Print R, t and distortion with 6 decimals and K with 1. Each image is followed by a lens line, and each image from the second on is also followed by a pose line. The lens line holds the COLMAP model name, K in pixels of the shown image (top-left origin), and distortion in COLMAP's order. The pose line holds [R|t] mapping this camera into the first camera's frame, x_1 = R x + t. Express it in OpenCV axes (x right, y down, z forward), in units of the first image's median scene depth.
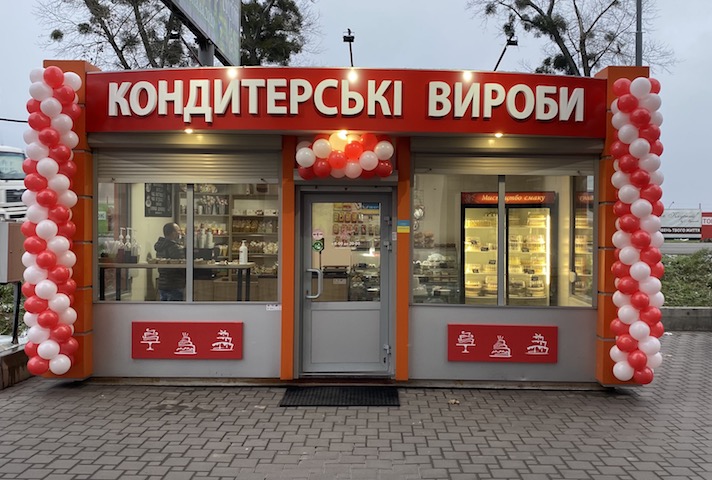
lens RADIAL K [[448.7, 0, 356.0], [0, 448.7, 213.9], [0, 0, 1]] dist [0.033476, 0.000586]
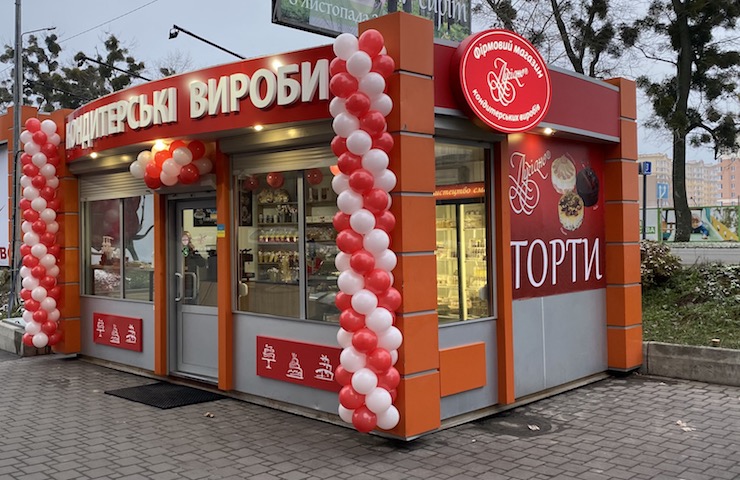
lens RADIAL K [[736.0, 0, 370.0], [0, 736.0, 240.0], [0, 0, 1]] dist [0.107465, -0.002925]
pose [[0.720805, -0.005829, -0.693113, 1.418933], [0.019691, 0.999733, 0.012071, 0.036076], [0.692858, -0.022349, 0.720728, 0.075177]]
